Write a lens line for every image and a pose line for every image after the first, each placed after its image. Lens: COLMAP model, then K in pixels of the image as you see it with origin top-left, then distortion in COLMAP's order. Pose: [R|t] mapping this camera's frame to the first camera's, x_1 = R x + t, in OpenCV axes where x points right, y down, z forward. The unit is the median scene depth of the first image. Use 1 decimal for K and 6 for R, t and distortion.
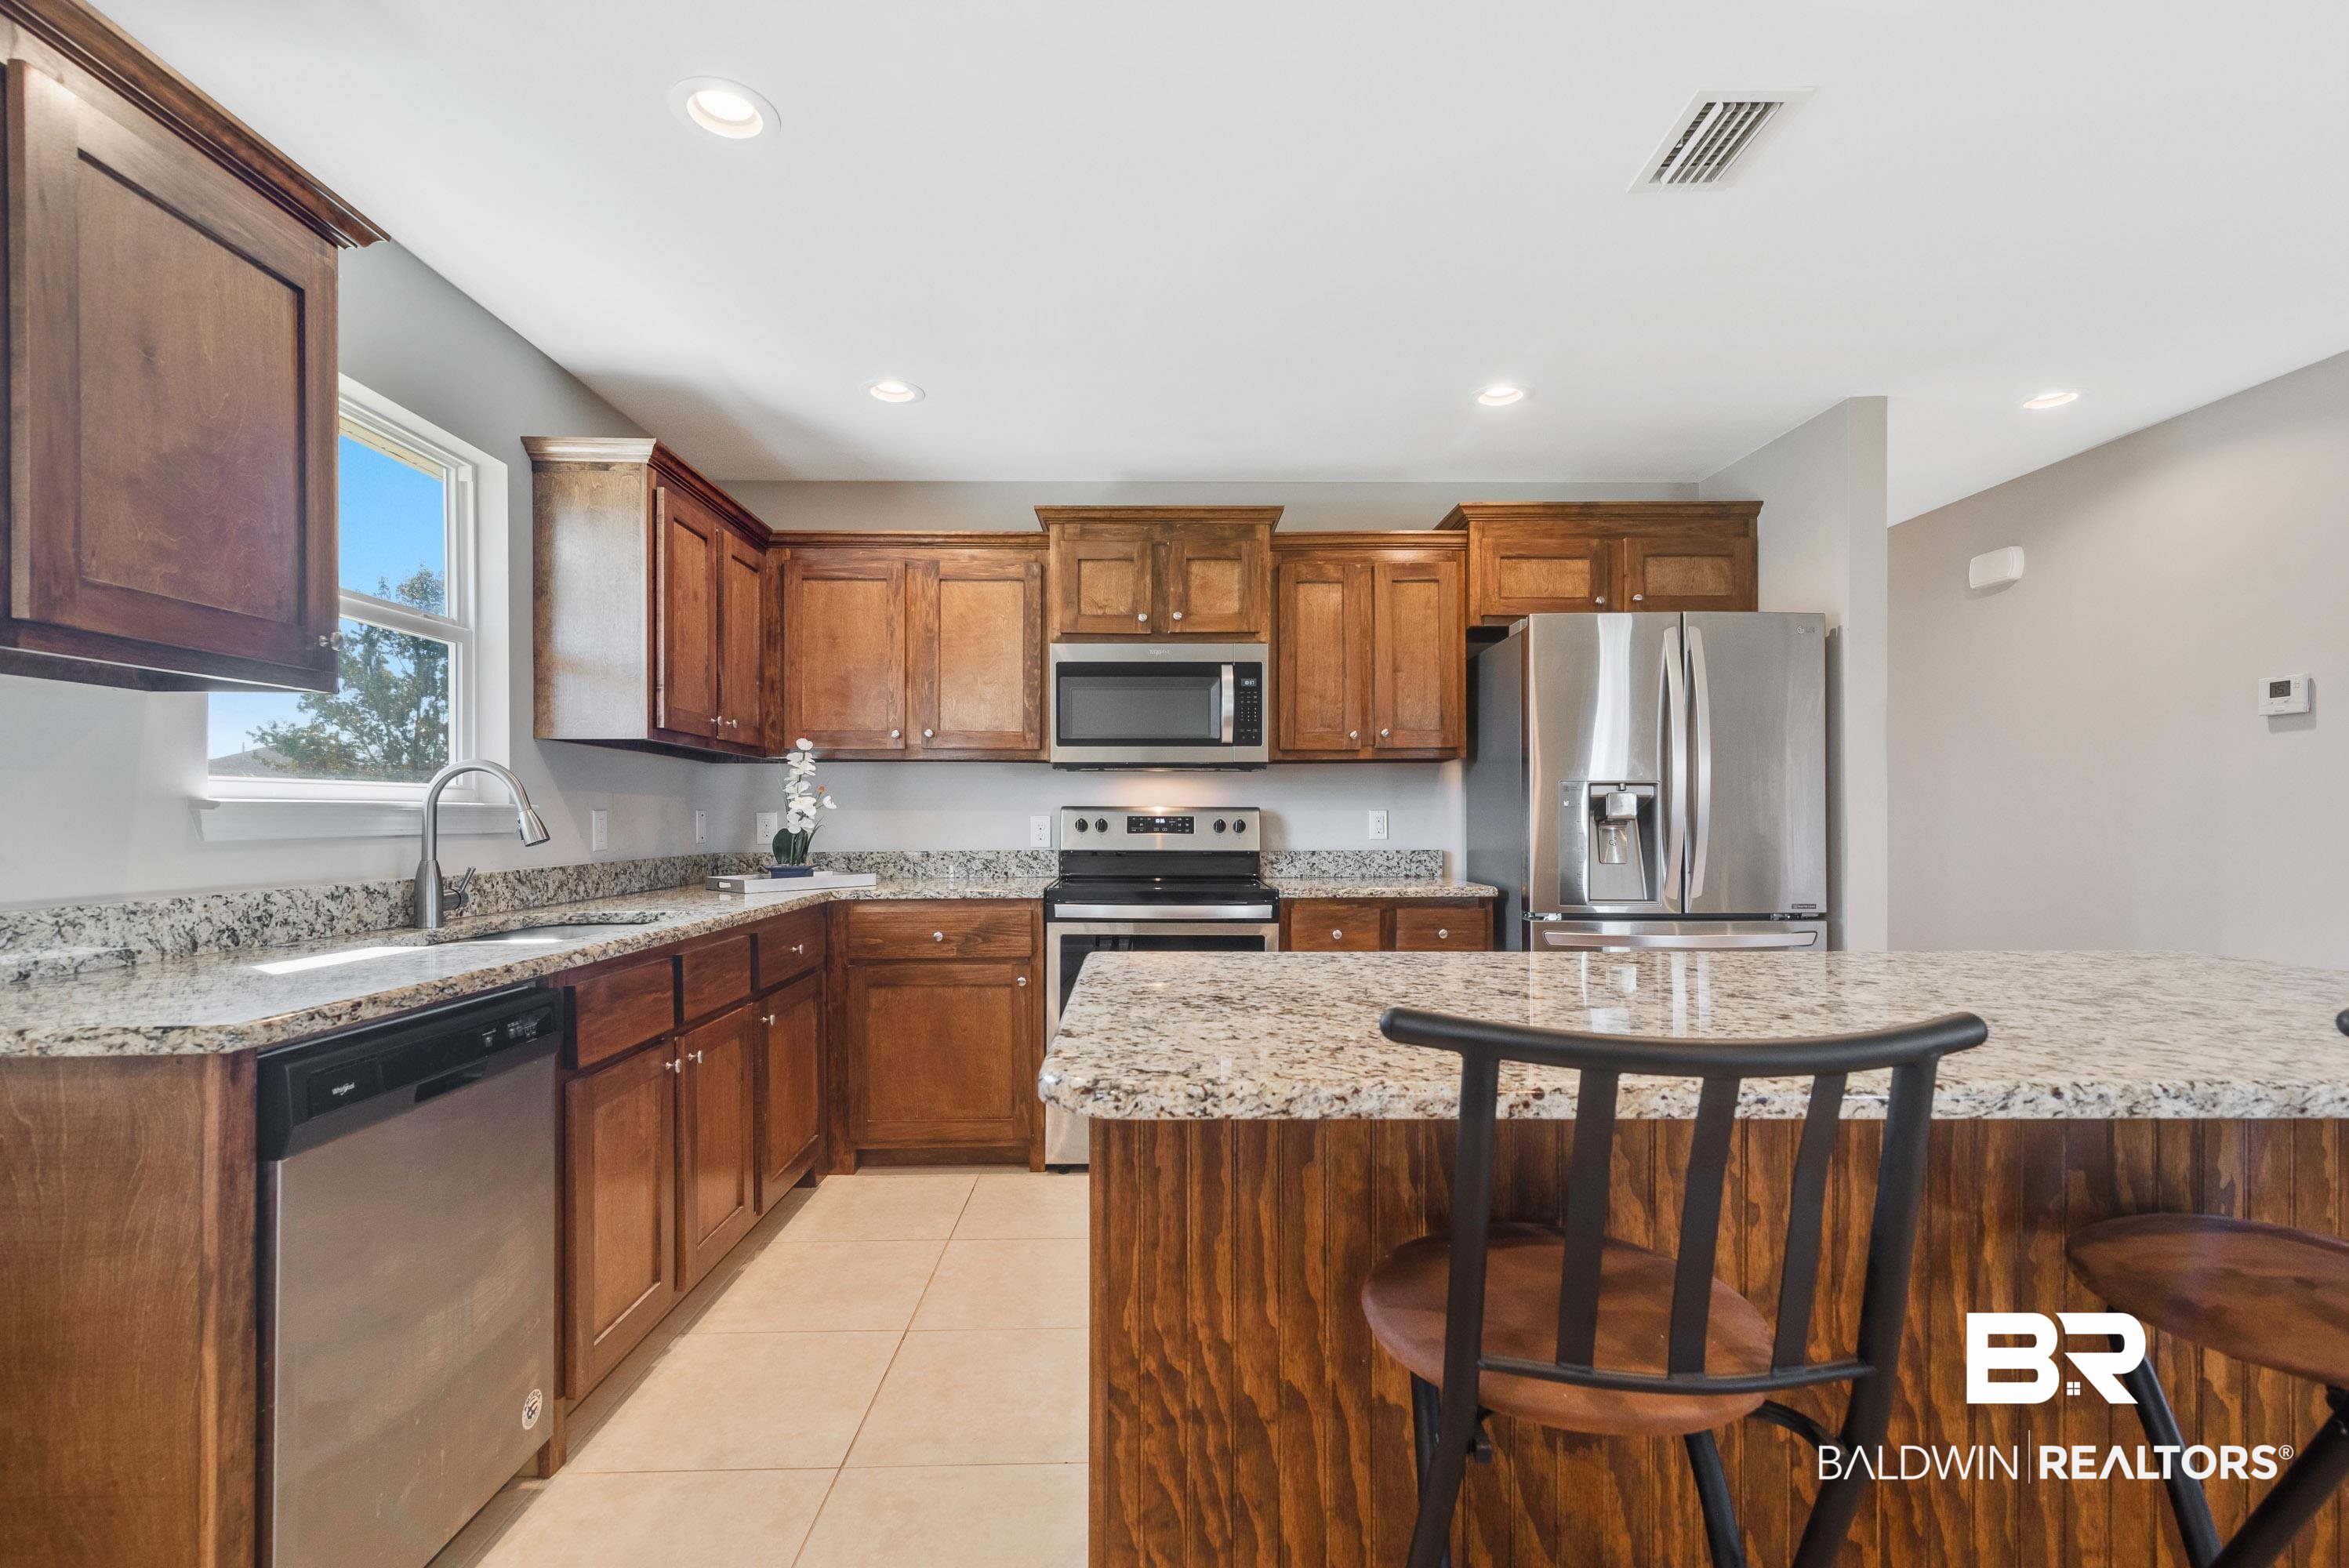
lens RADIAL K [[1065.6, 0, 1157.8], [0, 1065.6, 807.4], [0, 0, 1]] dist [0.015277, -0.008451]
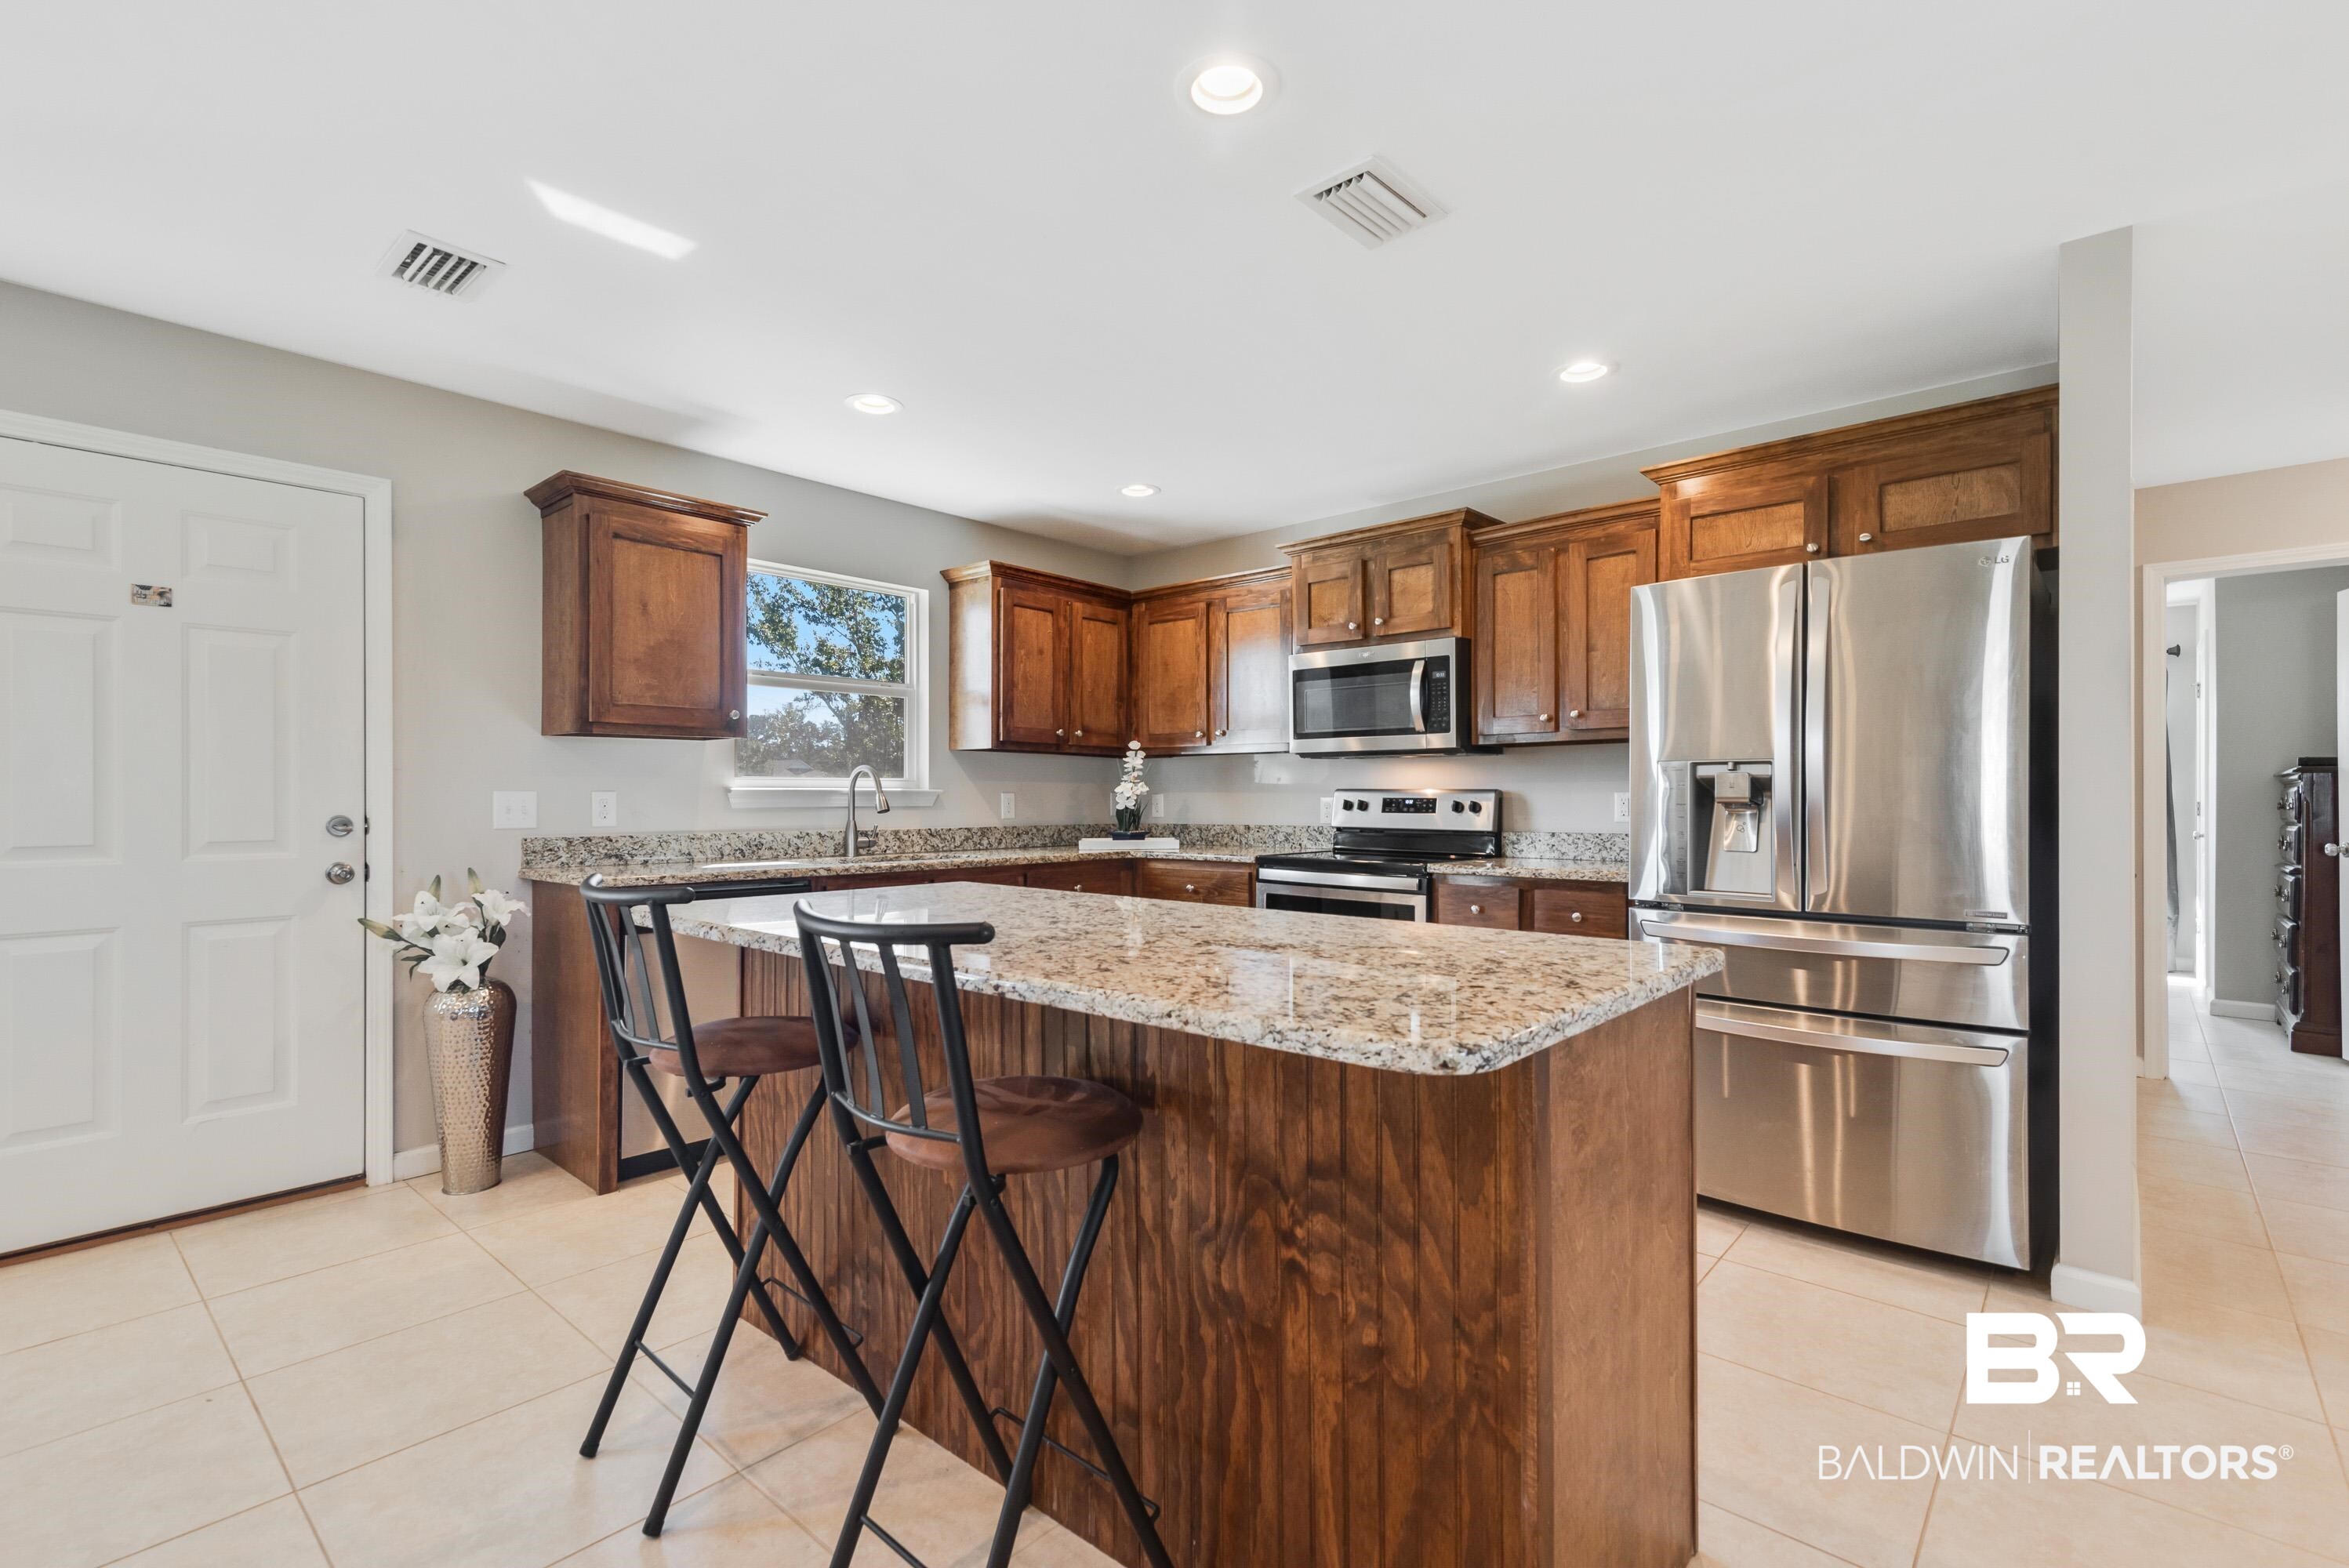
lens RADIAL K [[1065.6, 0, 1157.8], [0, 1065.6, 807.4], [0, 0, 1]] dist [0.015277, -0.008451]
pose [[0.729511, 0.008964, -0.683911, 0.631048], [0.003412, 0.999854, 0.016745, -0.001440], [0.683961, -0.014549, 0.729374, 0.009240]]
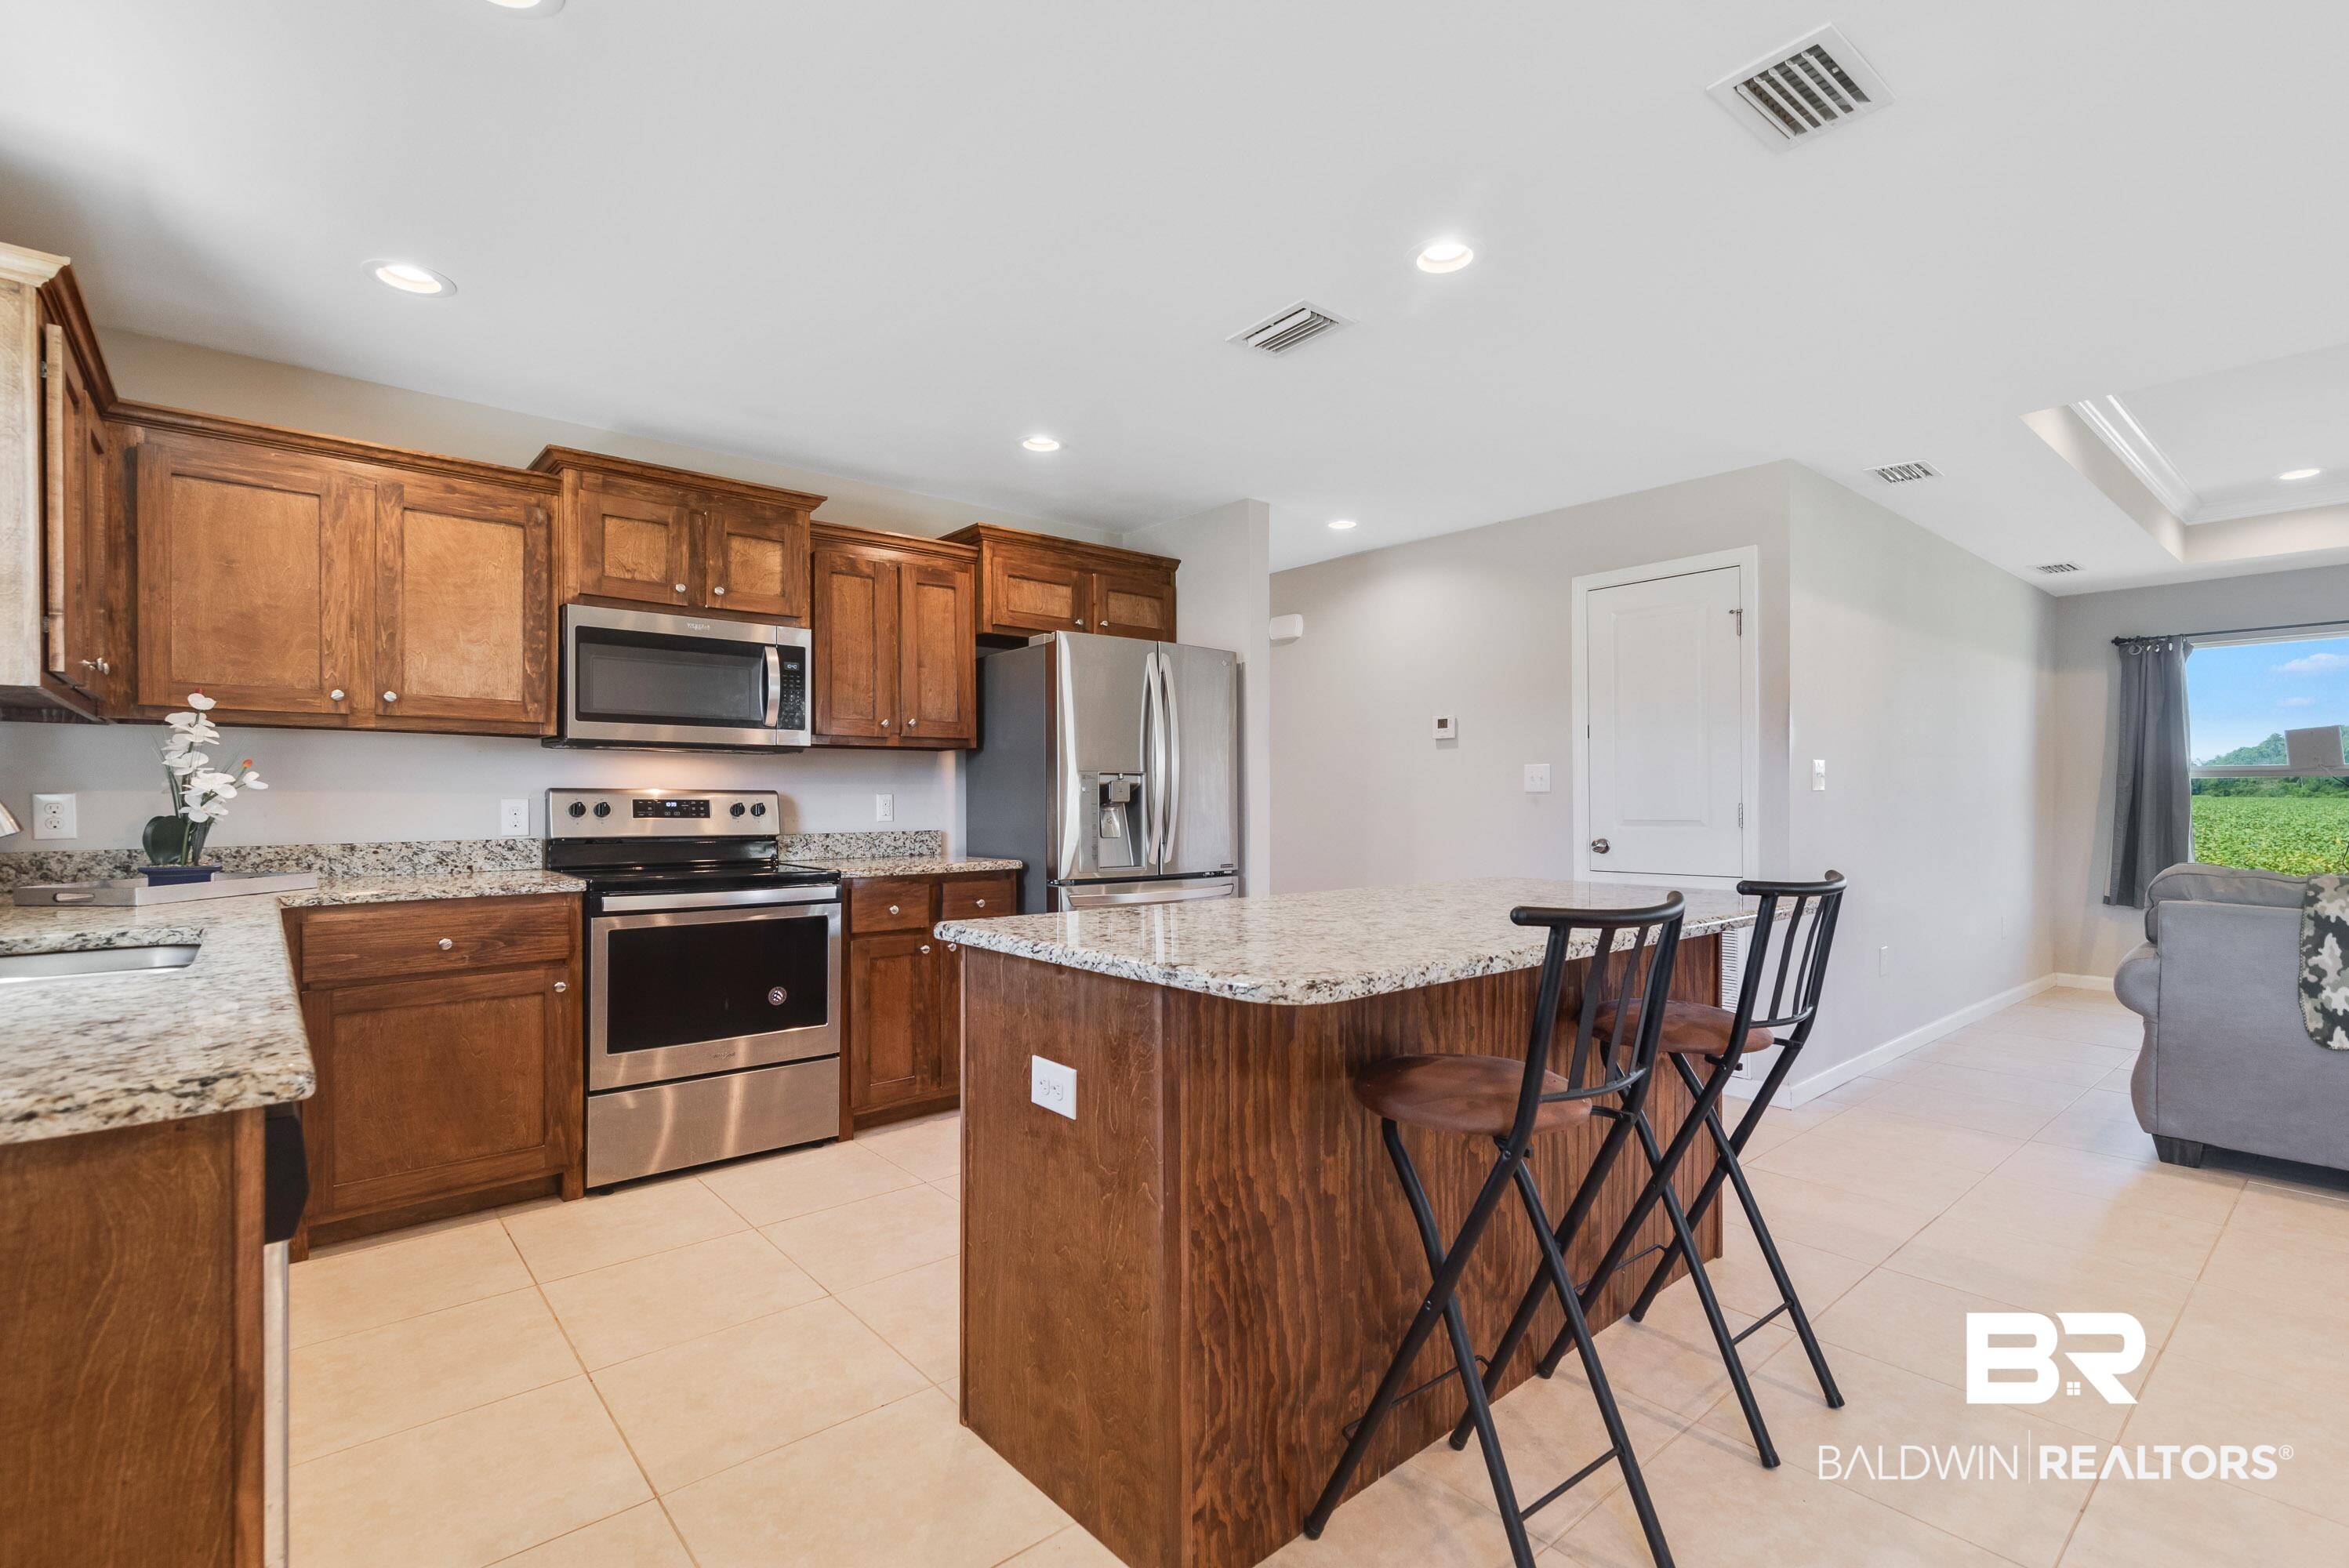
lens RADIAL K [[1065.6, 0, 1157.8], [0, 1065.6, 807.4], [0, 0, 1]] dist [0.015277, -0.008451]
pose [[0.776016, -0.002969, 0.630706, -0.284510], [-0.005500, 0.999919, 0.011474, 0.001853], [-0.630689, -0.012373, 0.775937, 0.003216]]
